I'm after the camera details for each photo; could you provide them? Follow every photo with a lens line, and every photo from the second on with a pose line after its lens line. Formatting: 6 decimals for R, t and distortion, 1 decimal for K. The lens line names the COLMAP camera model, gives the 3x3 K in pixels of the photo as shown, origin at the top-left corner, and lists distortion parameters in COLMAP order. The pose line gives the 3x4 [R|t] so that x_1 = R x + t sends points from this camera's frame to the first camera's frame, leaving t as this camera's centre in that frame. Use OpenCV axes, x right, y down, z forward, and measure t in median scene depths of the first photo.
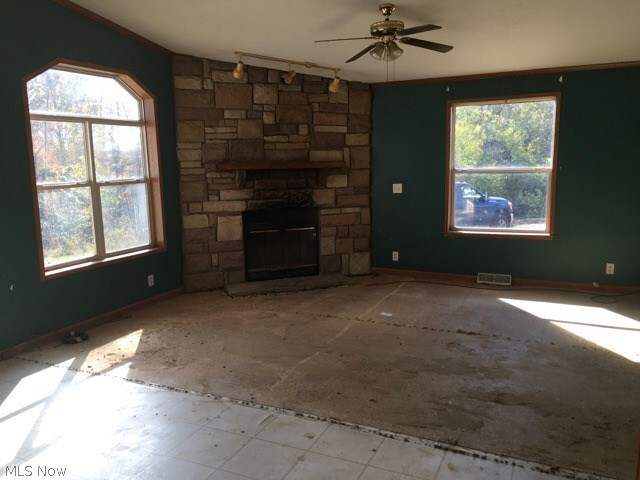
lens RADIAL K [[543.0, 0, 318.3], [0, 543.0, 240.4], [0, 0, 1]] dist [0.072004, -0.096885]
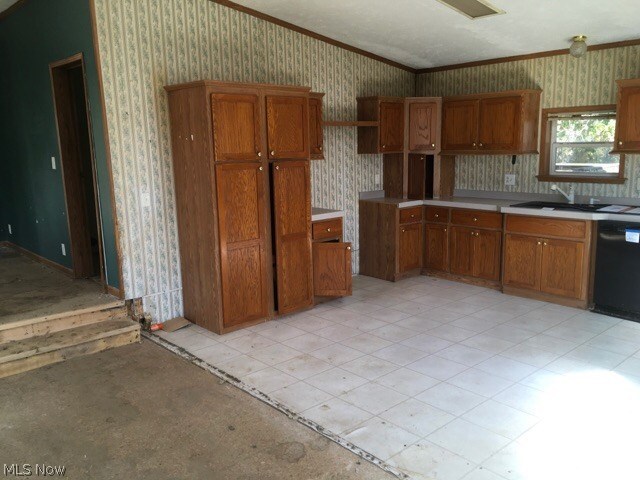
lens RADIAL K [[543.0, 0, 316.7], [0, 543.0, 239.9], [0, 0, 1]] dist [0.072004, -0.096885]
pose [[-0.918421, -0.029252, 0.394521, -0.198989], [0.100673, 0.947149, 0.304588, -0.135994], [-0.382580, 0.319458, -0.866937, 0.878488]]
